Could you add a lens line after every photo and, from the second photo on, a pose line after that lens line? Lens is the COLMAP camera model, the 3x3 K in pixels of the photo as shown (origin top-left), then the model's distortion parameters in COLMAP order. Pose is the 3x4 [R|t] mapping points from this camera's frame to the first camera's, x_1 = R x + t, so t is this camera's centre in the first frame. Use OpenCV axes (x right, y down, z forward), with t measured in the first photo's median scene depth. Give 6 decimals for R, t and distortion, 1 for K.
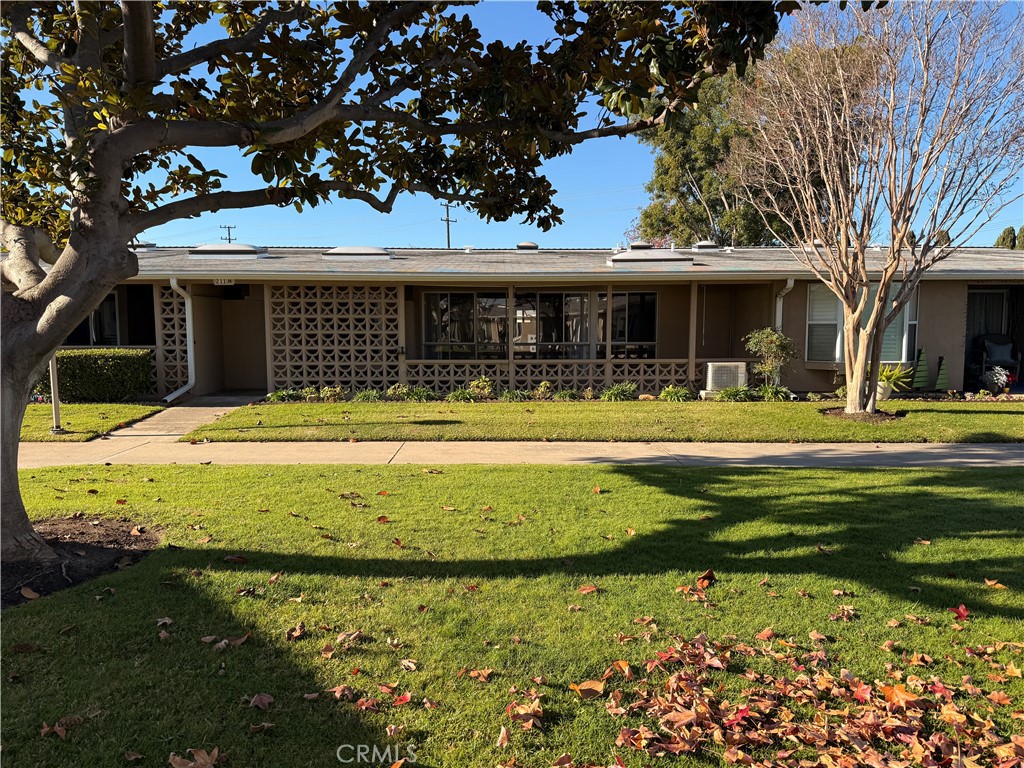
lens RADIAL K [[670.2, 0, 515.2], [0, 670.2, 388.9], [0, 0, 1]] dist [0.102187, -0.110435]
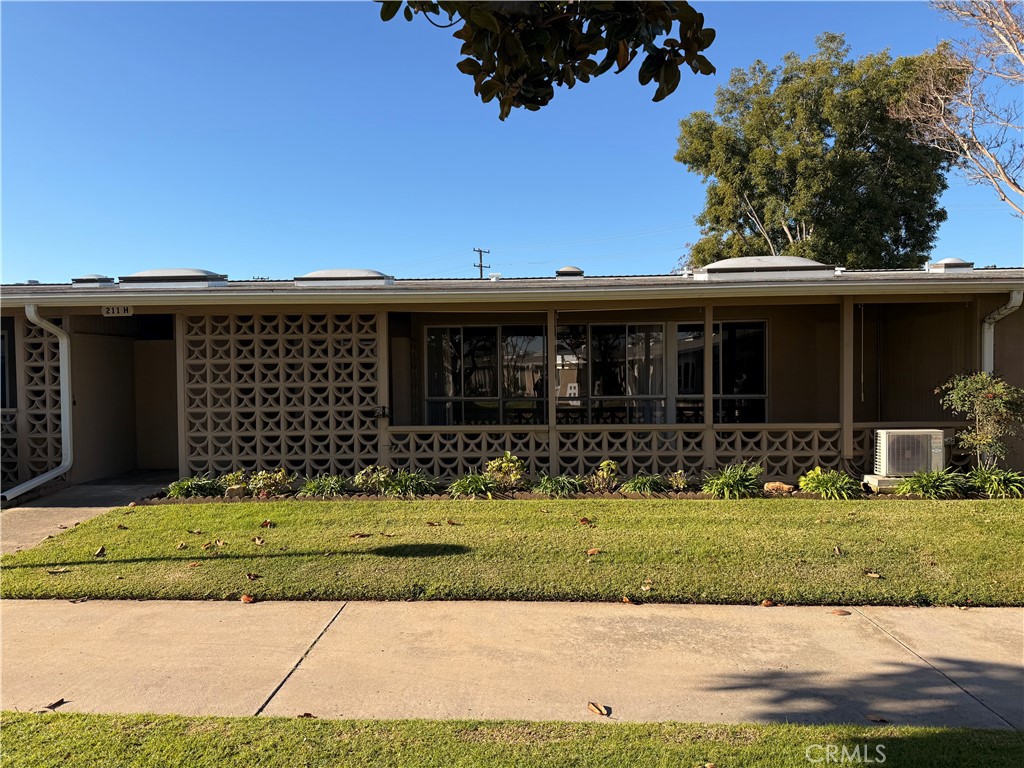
lens RADIAL K [[670.2, 0, 515.2], [0, 670.2, 388.9], [0, 0, 1]] dist [0.102187, -0.110435]
pose [[0.998542, -0.008389, -0.053322, -0.007231], [0.004518, 0.997371, -0.072322, -0.032169], [0.053789, 0.071976, 0.995955, 0.363395]]
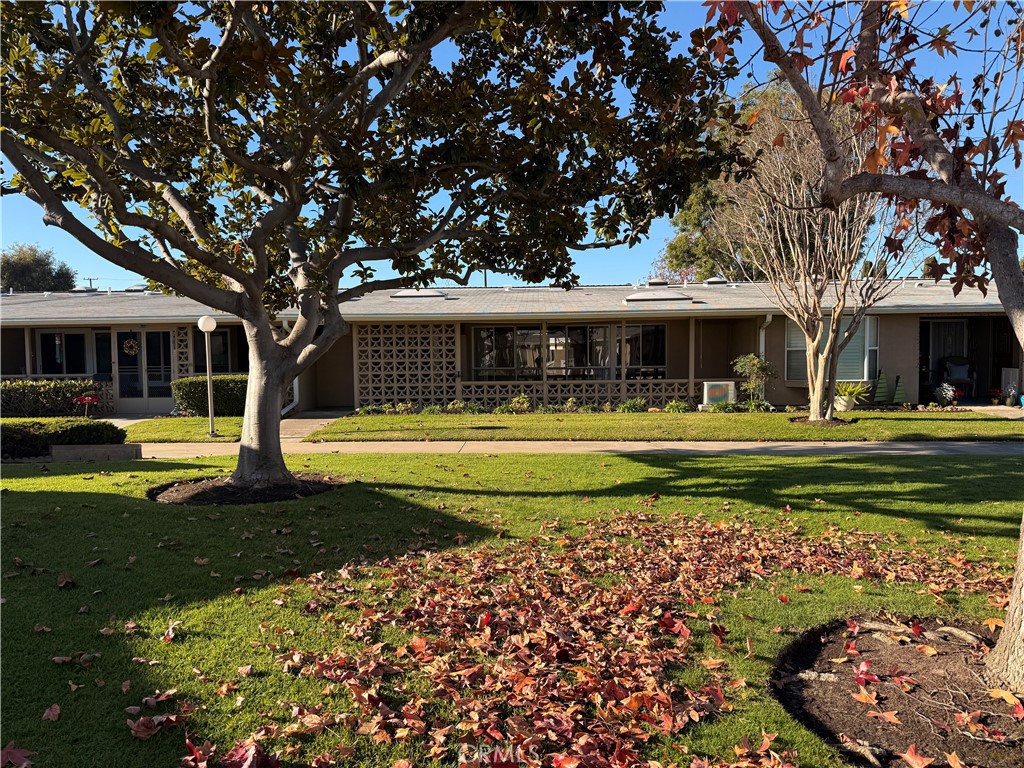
lens RADIAL K [[670.2, 0, 515.2], [0, 670.2, 388.9], [0, 0, 1]] dist [0.102187, -0.110435]
pose [[0.998665, -0.007364, -0.051136, 0.002507], [0.005437, 0.999273, -0.037727, 0.018679], [0.051376, 0.037399, 0.997979, -0.253547]]
